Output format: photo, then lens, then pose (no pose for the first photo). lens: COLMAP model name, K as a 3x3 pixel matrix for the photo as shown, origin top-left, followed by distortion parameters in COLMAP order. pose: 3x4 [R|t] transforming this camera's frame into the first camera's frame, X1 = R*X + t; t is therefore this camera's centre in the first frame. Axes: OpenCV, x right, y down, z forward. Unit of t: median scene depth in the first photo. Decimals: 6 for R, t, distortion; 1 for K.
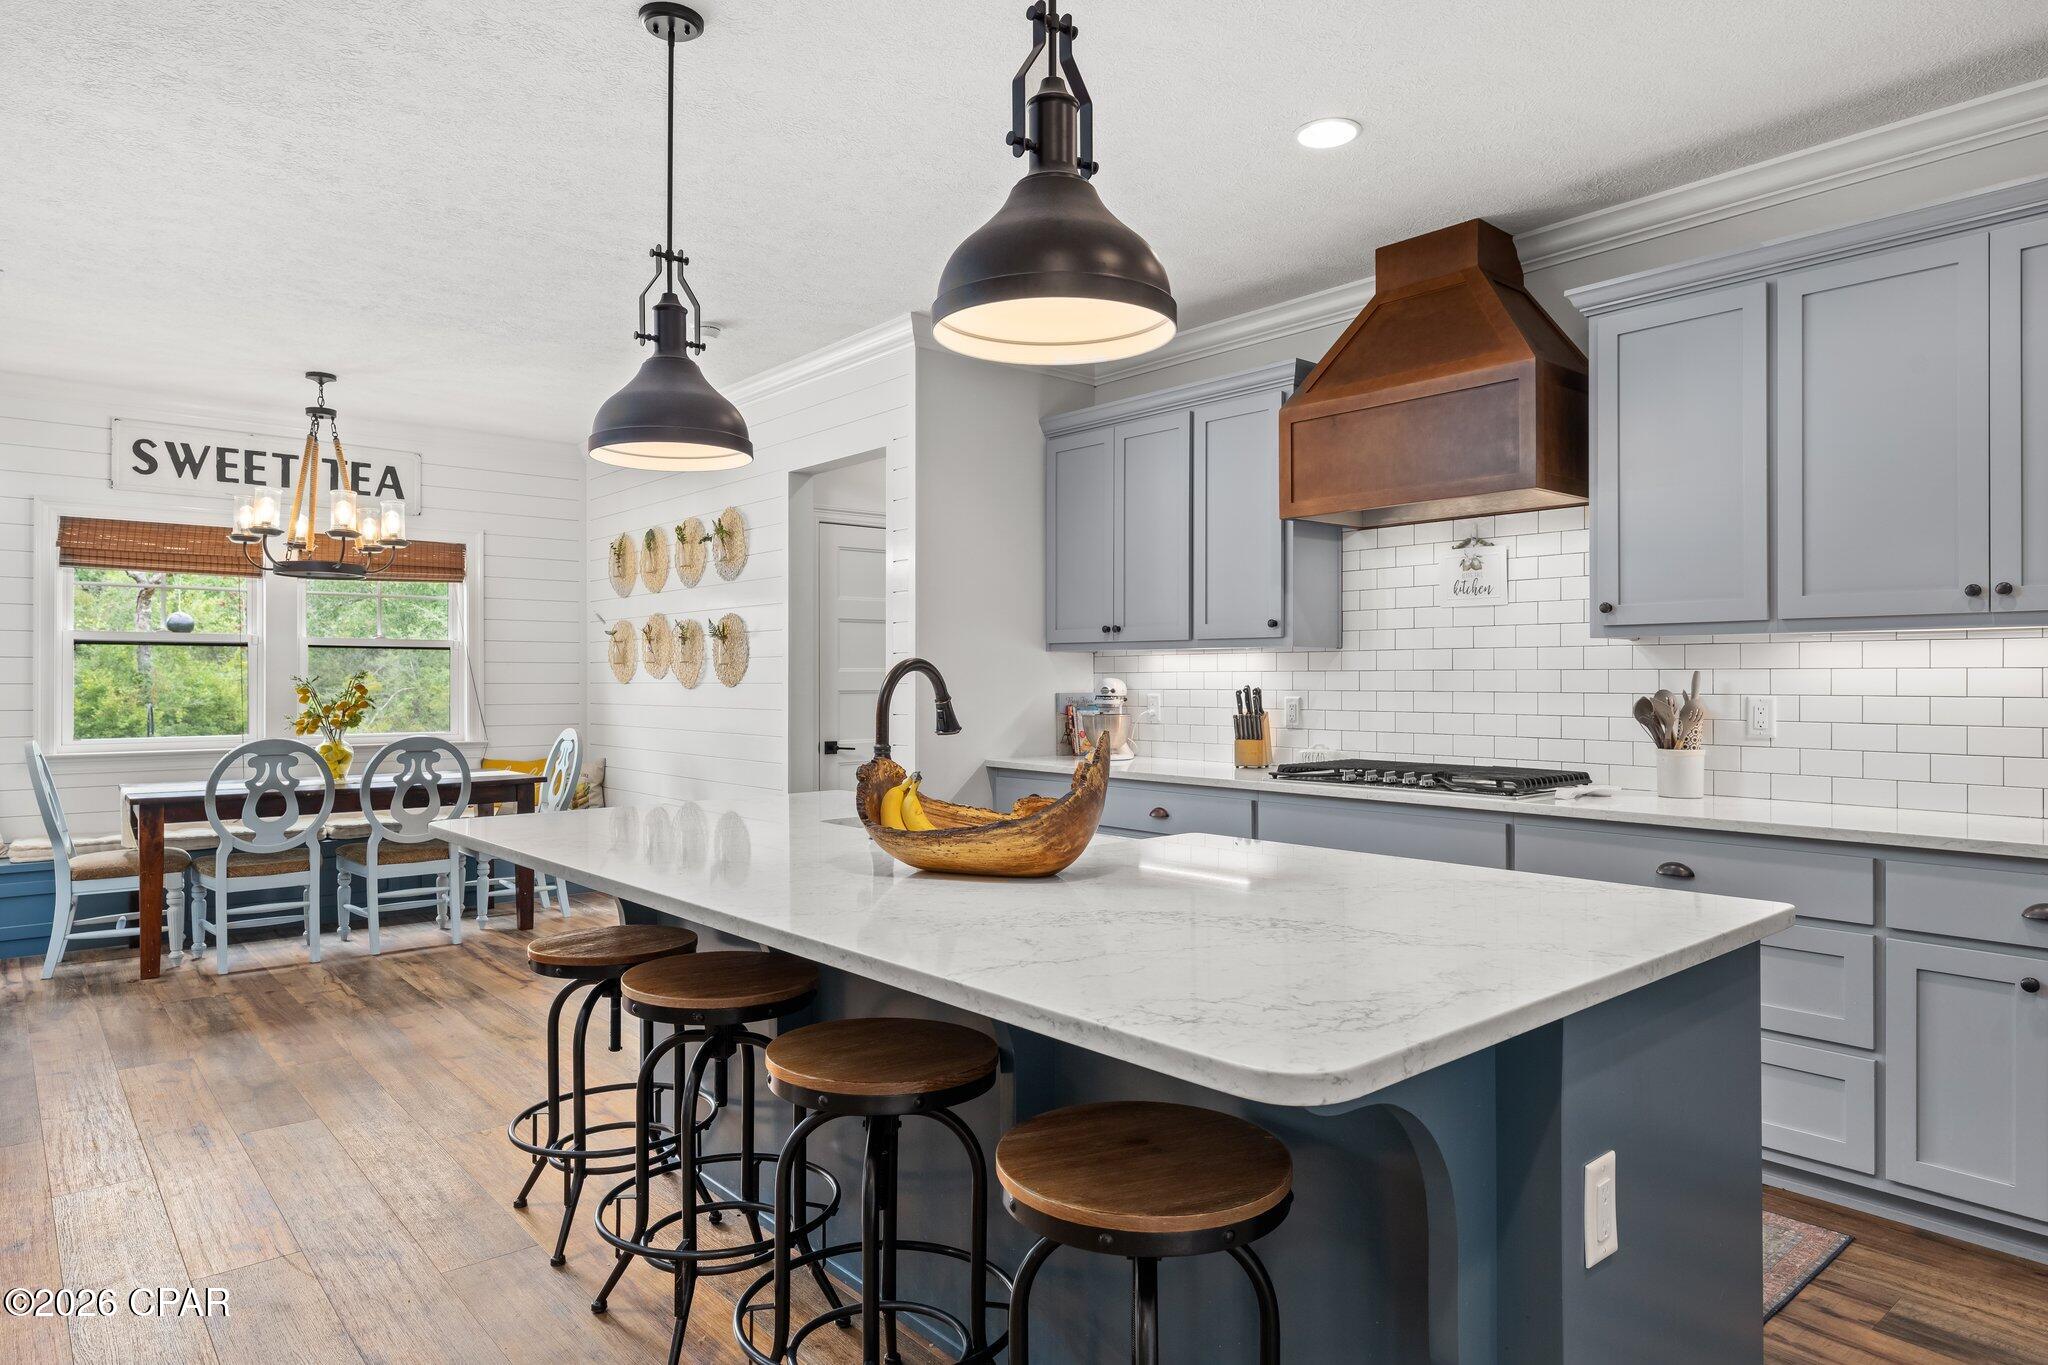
lens RADIAL K [[1210.4, 0, 1022.8], [0, 1210.4, 672.8], [0, 0, 1]] dist [0.005150, 0.001322]
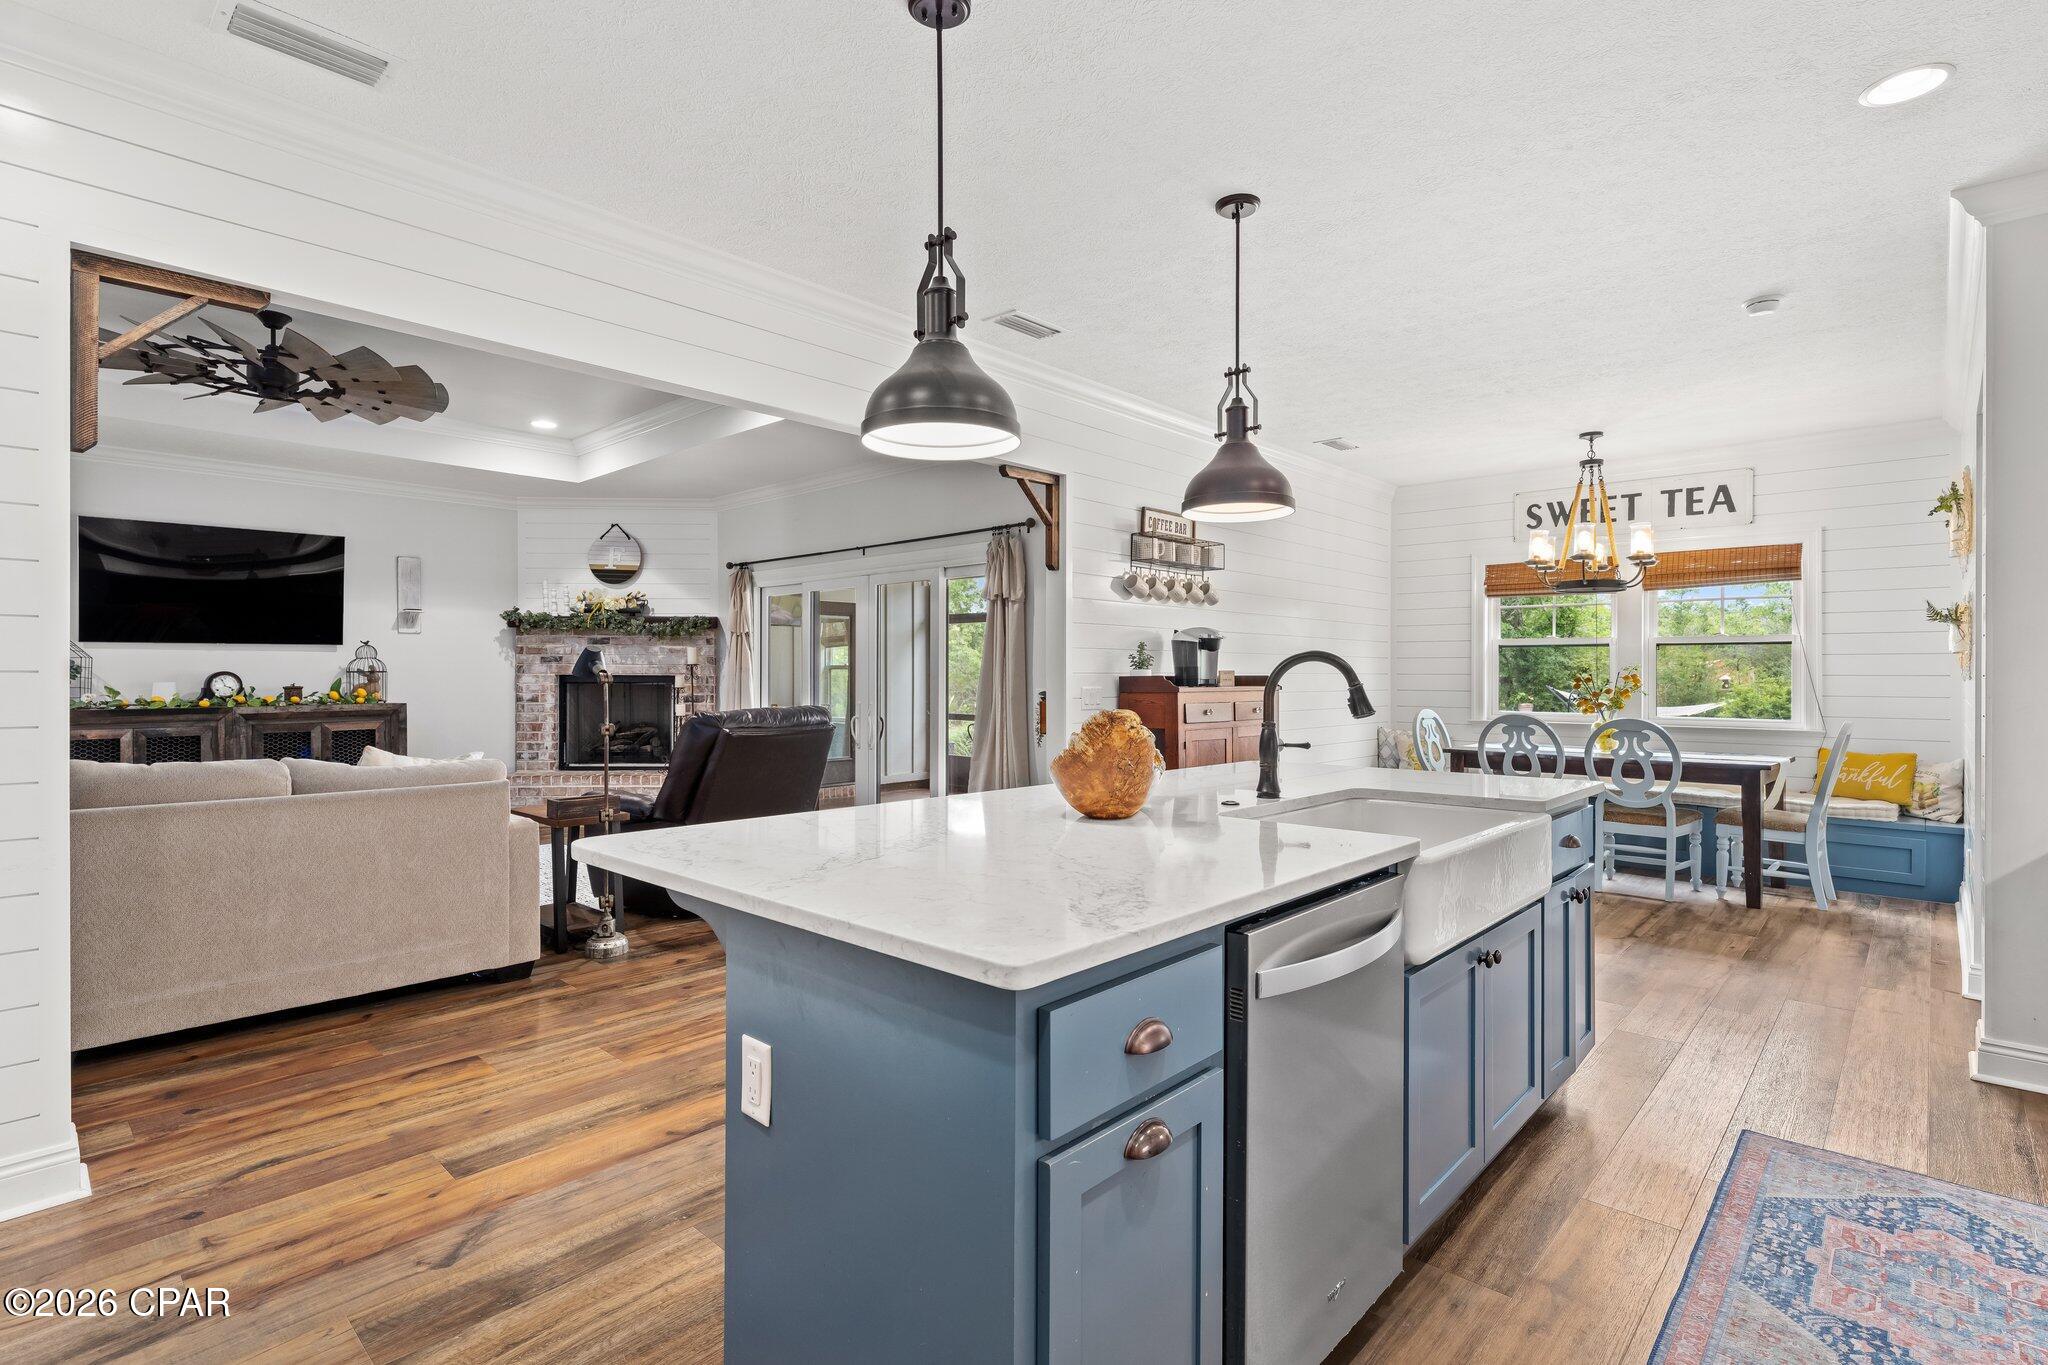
lens RADIAL K [[980.1, 0, 1032.1], [0, 980.1, 673.6], [0, 0, 1]] dist [-0.000382, 0.000173]
pose [[0.118527, 0.000633, -0.992951, 0.396995], [0.005538, 0.999984, 0.001298, 0.003458], [0.992935, -0.005653, 0.118521, 0.301304]]
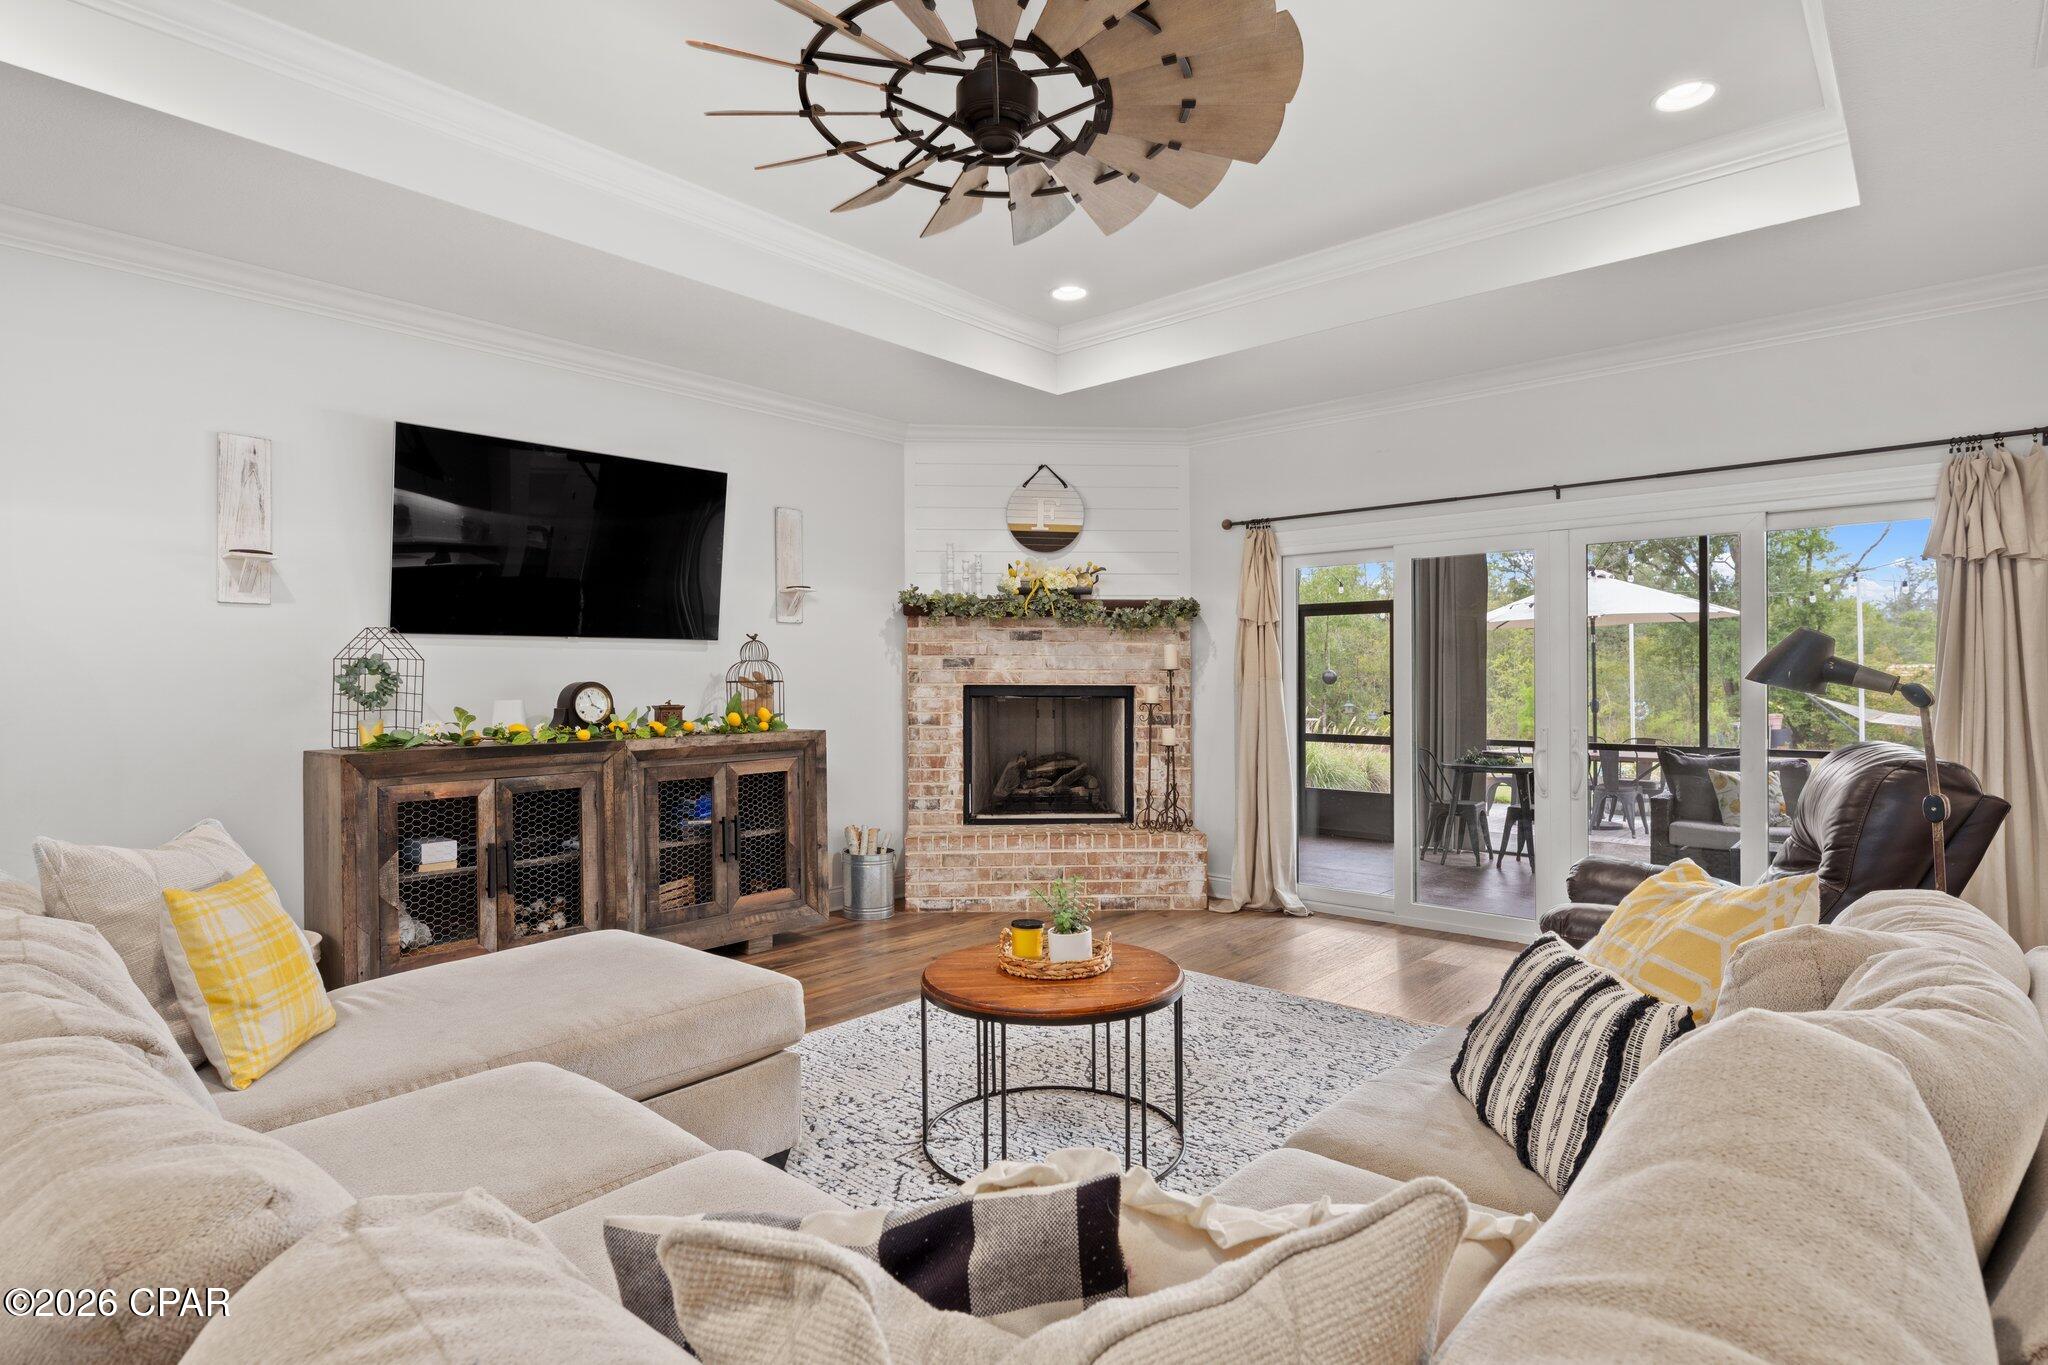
lens RADIAL K [[1044.6, 0, 1028.0], [0, 1044.6, 673.0], [0, 0, 1]] dist [0.000063, -0.000001]
pose [[0.134640, -0.006916, -0.990870, -0.080907], [0.008482, 0.999947, -0.005827, -0.002522], [0.990858, -0.007620, 0.134692, -0.317736]]
